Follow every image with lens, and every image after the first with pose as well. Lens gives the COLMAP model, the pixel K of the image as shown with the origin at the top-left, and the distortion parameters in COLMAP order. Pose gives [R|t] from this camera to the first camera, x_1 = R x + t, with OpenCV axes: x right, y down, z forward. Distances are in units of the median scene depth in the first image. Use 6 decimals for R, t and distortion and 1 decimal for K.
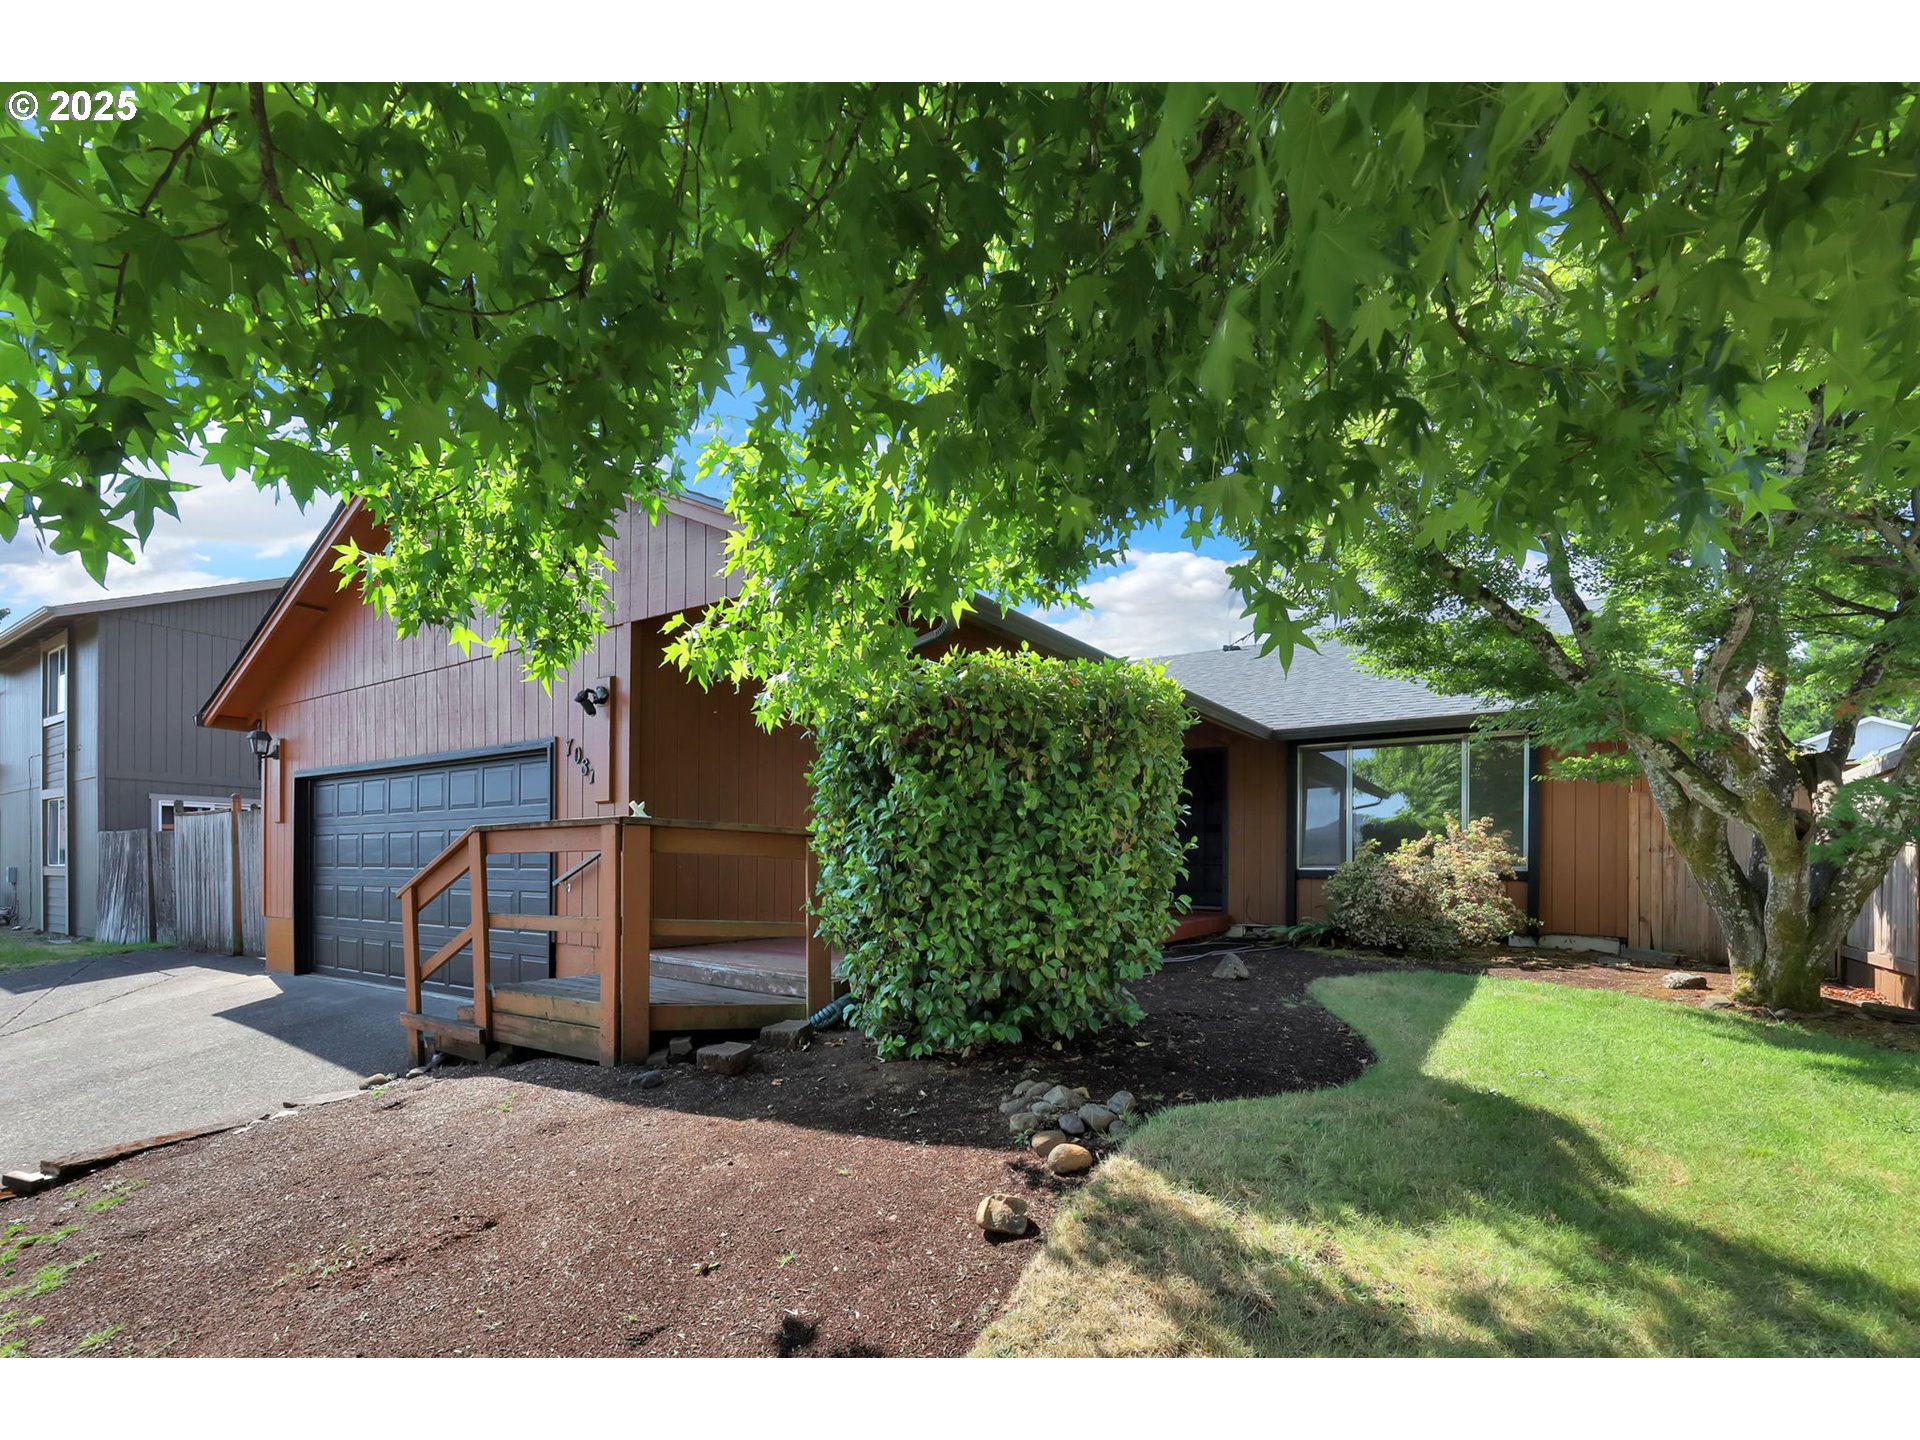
lens RADIAL K [[799.7, 0, 972.2], [0, 799.7, 715.8], [0, 0, 1]] dist [0.000584, 0.000058]
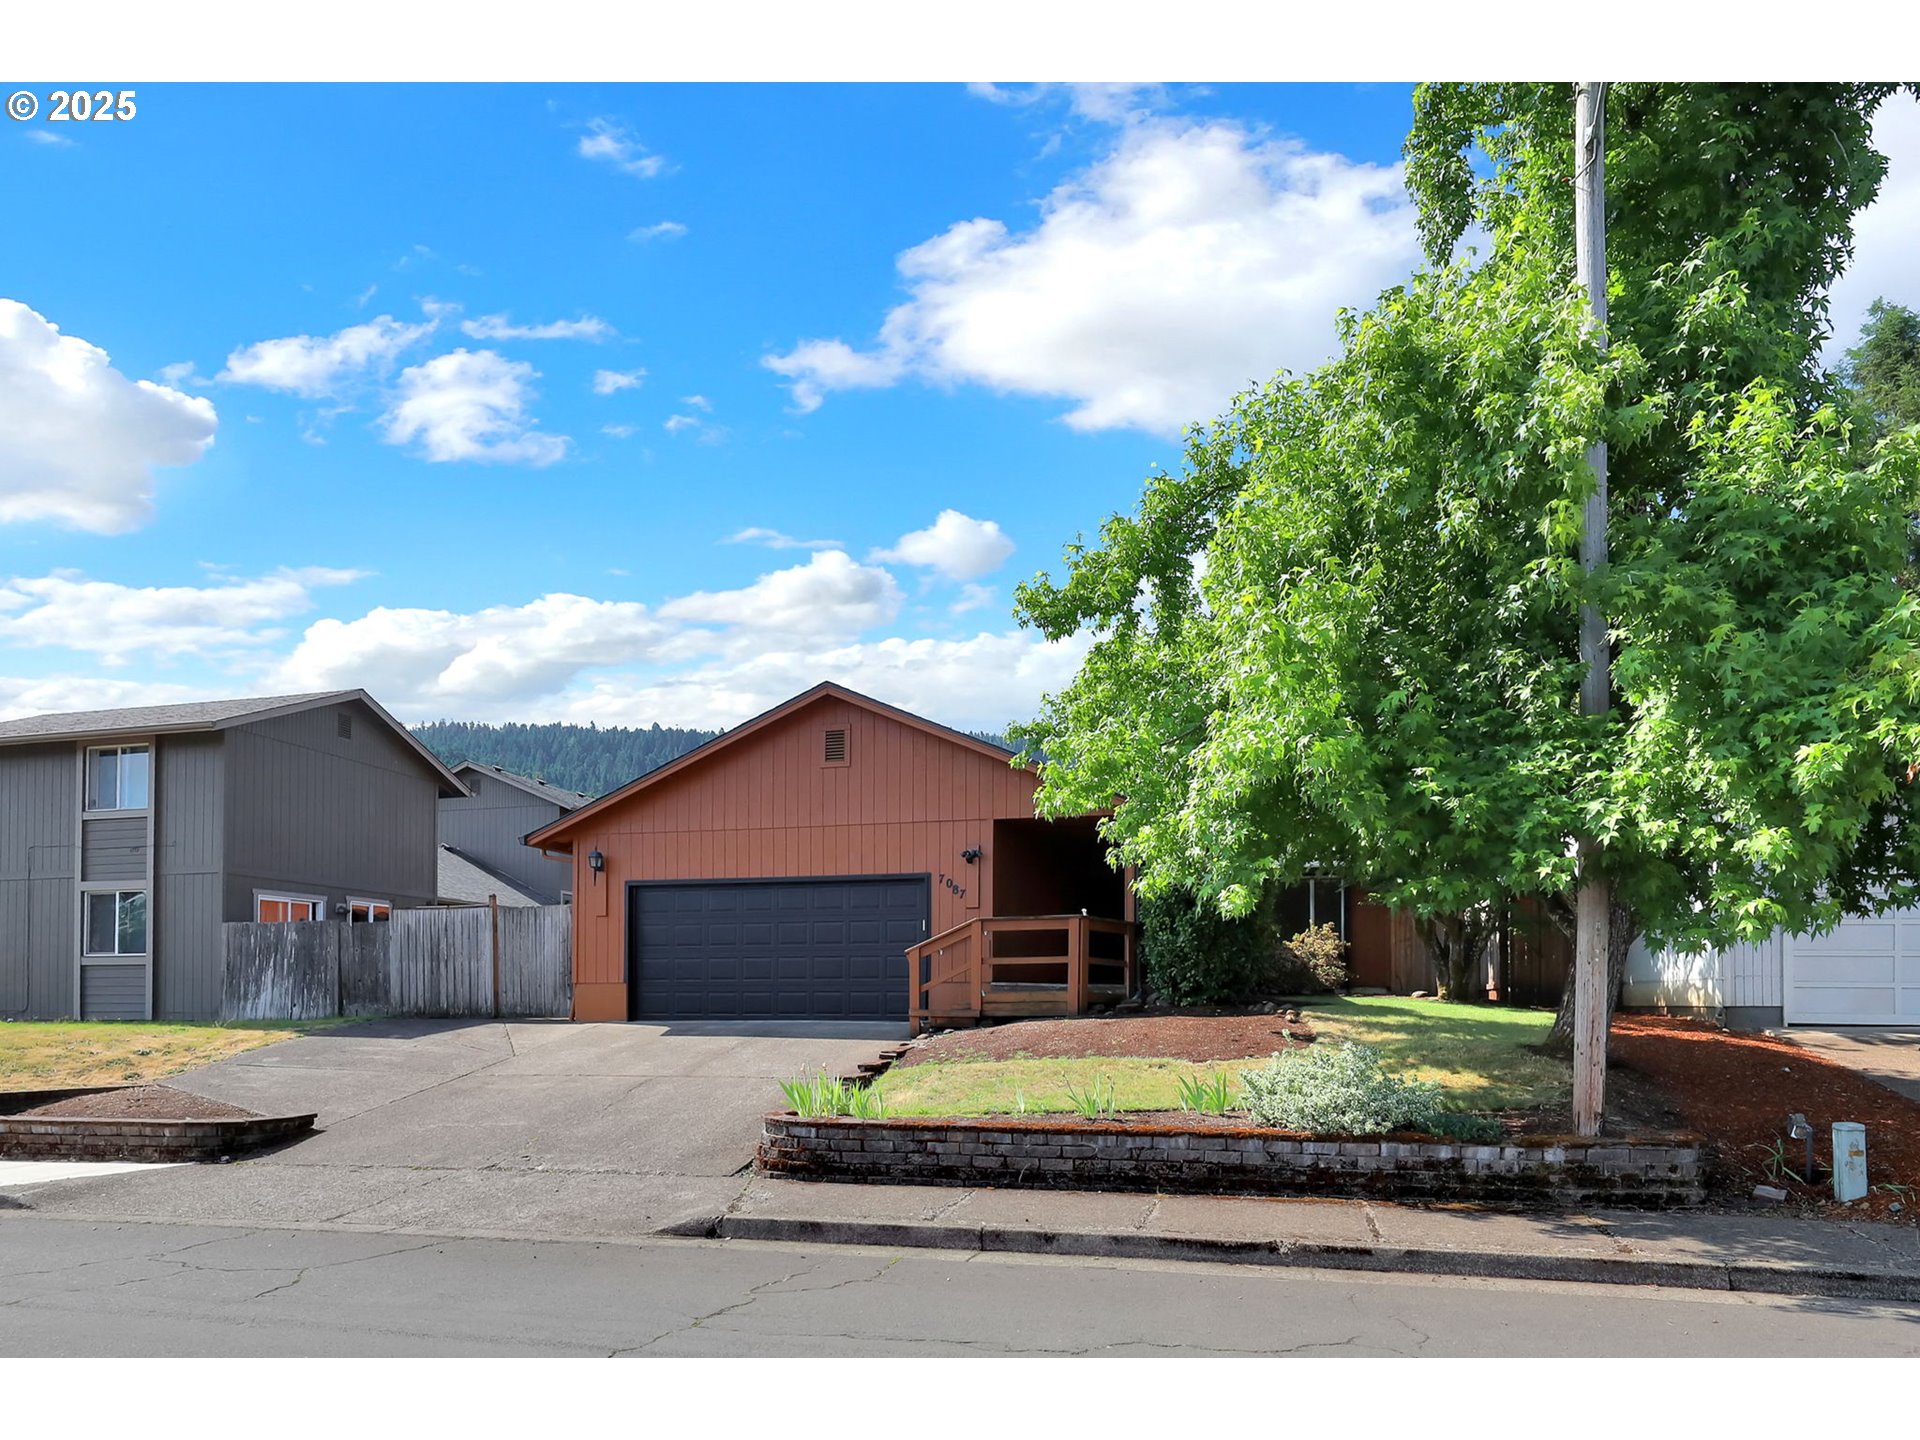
lens RADIAL K [[783.5, 0, 960.0], [0, 783.5, 720.0], [0, 0, 1]] dist [0.000351, -0.000149]
pose [[0.969572, 0.074632, 0.233151, -0.749824], [-0.043503, 0.989765, -0.135913, -0.068476], [-0.240908, 0.121635, 0.962896, -0.722709]]
